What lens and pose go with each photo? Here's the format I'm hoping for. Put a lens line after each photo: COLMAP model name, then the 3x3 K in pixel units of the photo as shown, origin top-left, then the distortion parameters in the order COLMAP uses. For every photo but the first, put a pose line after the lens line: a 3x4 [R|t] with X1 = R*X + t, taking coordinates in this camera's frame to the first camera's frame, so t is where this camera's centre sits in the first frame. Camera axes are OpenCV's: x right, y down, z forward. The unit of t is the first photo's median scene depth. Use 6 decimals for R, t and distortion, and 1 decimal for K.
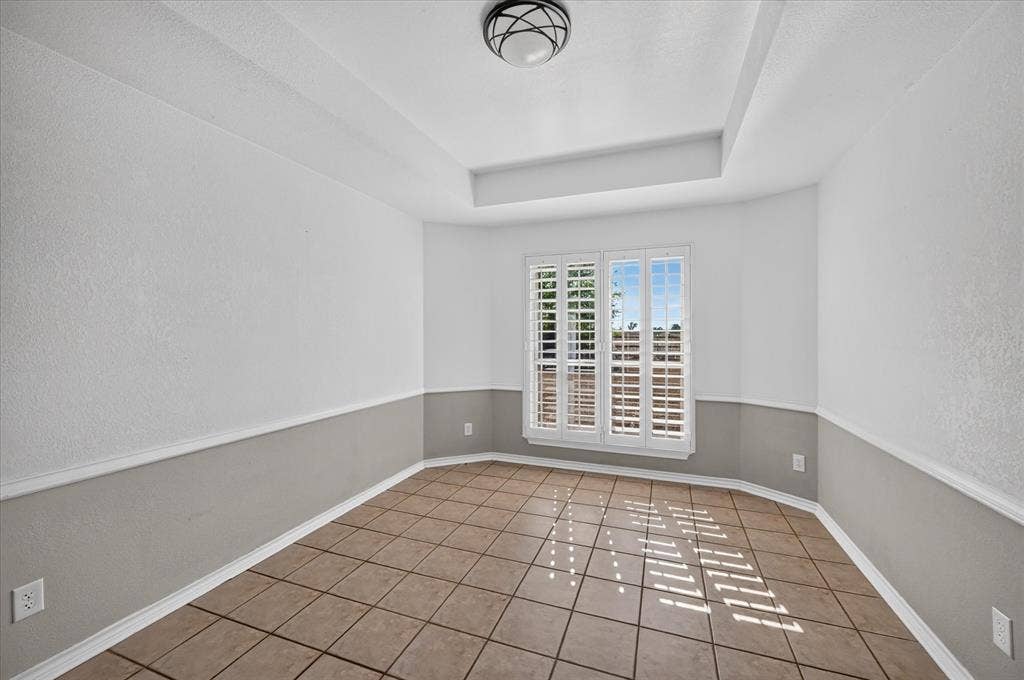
lens RADIAL K [[404.8, 0, 517.3], [0, 404.8, 337.9], [0, 0, 1]] dist [-0.001989, 0.000568]
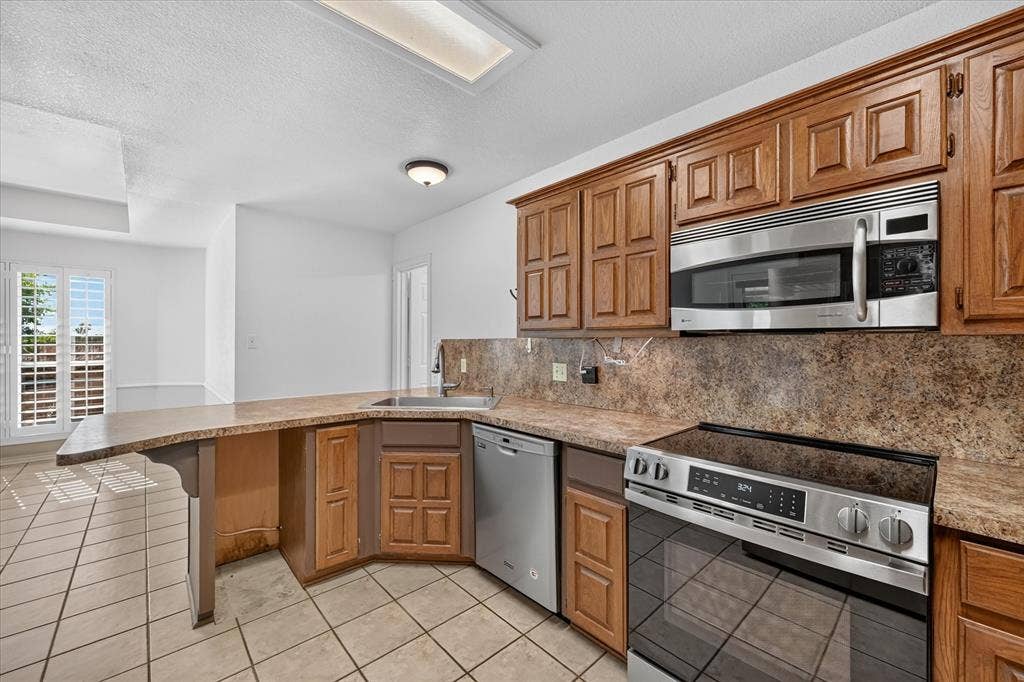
lens RADIAL K [[404.8, 0, 509.7], [0, 404.8, 342.2], [0, 0, 1]] dist [-0.001989, 0.000568]
pose [[0.465693, -0.005497, 0.884929, -0.179413], [0.002446, 0.999985, 0.004925, 0.000775], [-0.884943, -0.000129, 0.465700, -1.022892]]
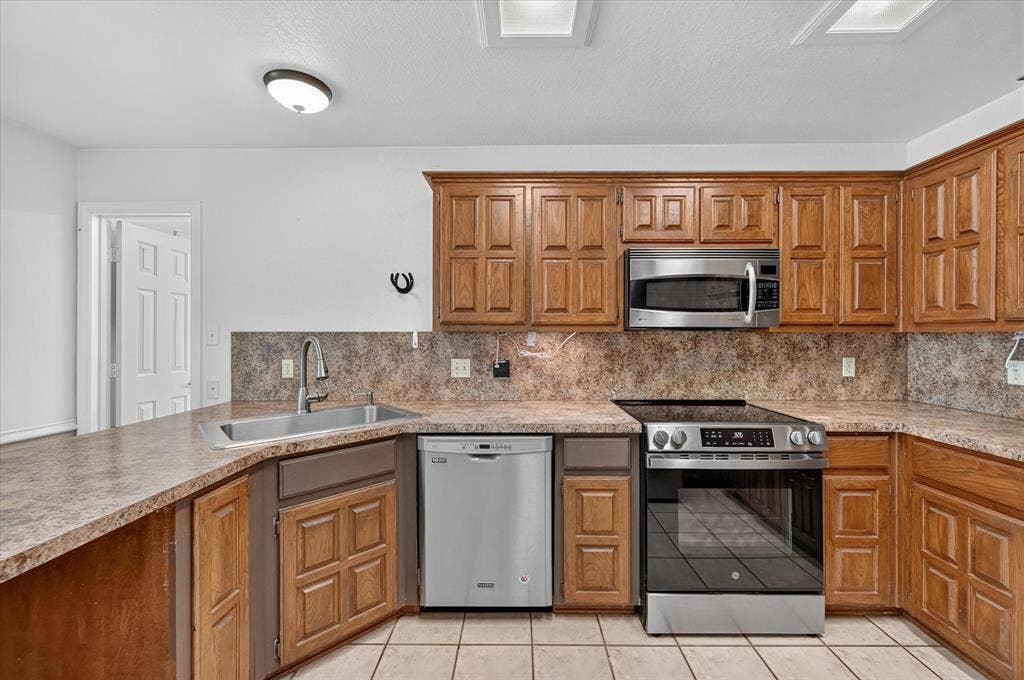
lens RADIAL K [[404.8, 0, 514.7], [0, 404.8, 335.4], [0, 0, 1]] dist [-0.001989, 0.000568]
pose [[-0.330293, -0.005475, 0.943863, -0.167840], [-0.000910, 0.999985, 0.005482, -0.001392], [-0.943878, 0.000952, -0.330292, -0.499298]]
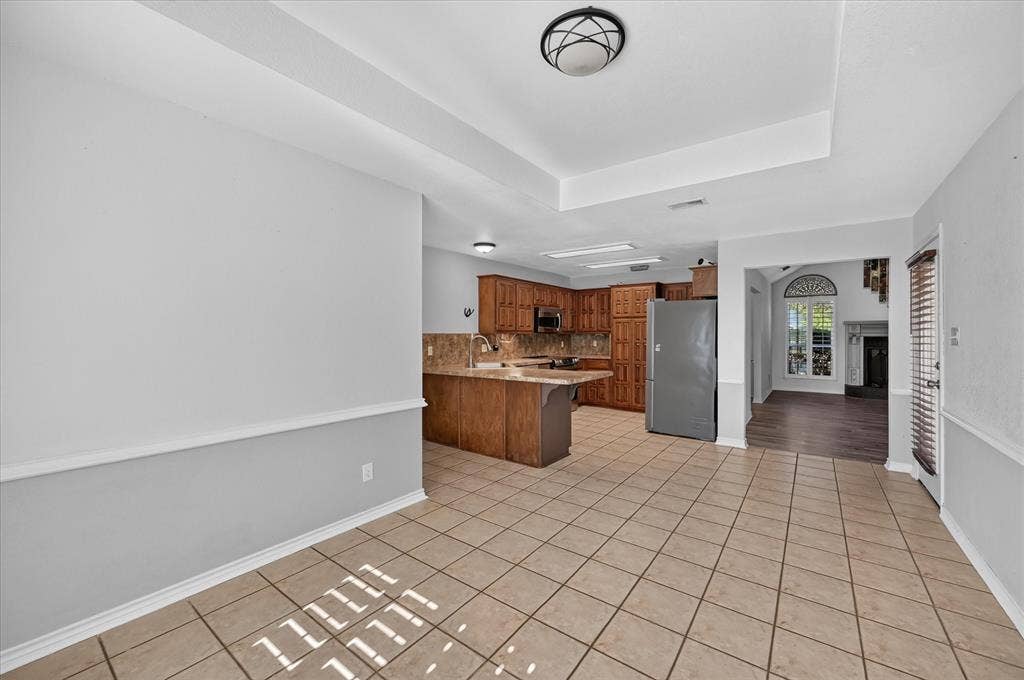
lens RADIAL K [[404.8, 0, 515.2], [0, 404.8, 334.7], [0, 0, 1]] dist [-0.001989, 0.000568]
pose [[-0.958857, -0.003411, 0.283869, -0.073930], [-0.002311, 0.999988, 0.004209, -0.007015], [-0.283880, 0.003380, -0.958854, 1.404345]]
